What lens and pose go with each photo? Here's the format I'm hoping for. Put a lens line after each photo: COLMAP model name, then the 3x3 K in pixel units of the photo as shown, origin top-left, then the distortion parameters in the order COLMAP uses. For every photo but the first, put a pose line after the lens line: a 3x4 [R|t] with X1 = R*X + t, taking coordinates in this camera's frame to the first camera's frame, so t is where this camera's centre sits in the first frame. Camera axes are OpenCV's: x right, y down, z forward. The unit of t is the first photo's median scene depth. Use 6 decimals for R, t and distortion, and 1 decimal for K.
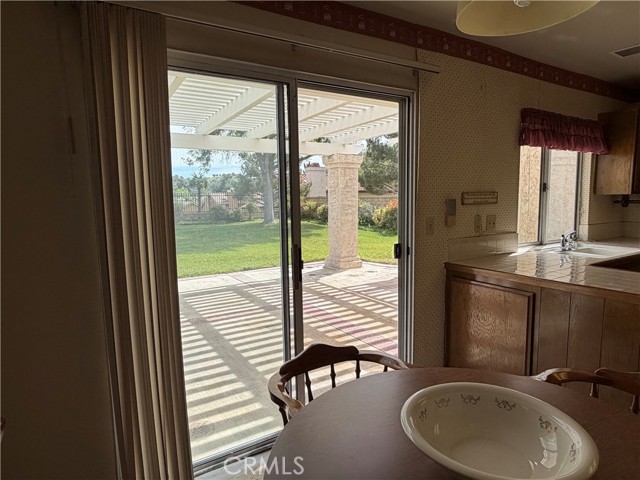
lens RADIAL K [[382.1, 0, 320.0], [0, 382.1, 240.0], [0, 0, 1]] dist [-0.002780, 0.000545]
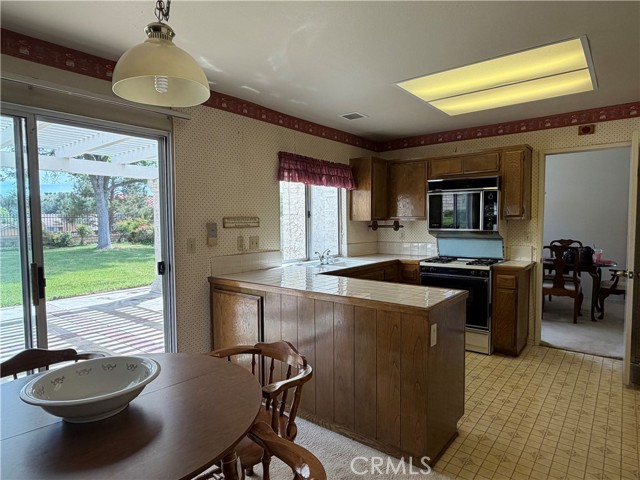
lens RADIAL K [[382.1, 0, 320.0], [0, 382.1, 240.0], [0, 0, 1]] dist [-0.002780, 0.000545]
pose [[0.938934, -0.006500, 0.344035, 0.220162], [0.028027, 0.997944, -0.057636, 0.020714], [-0.342953, 0.063758, 0.937186, -0.200708]]
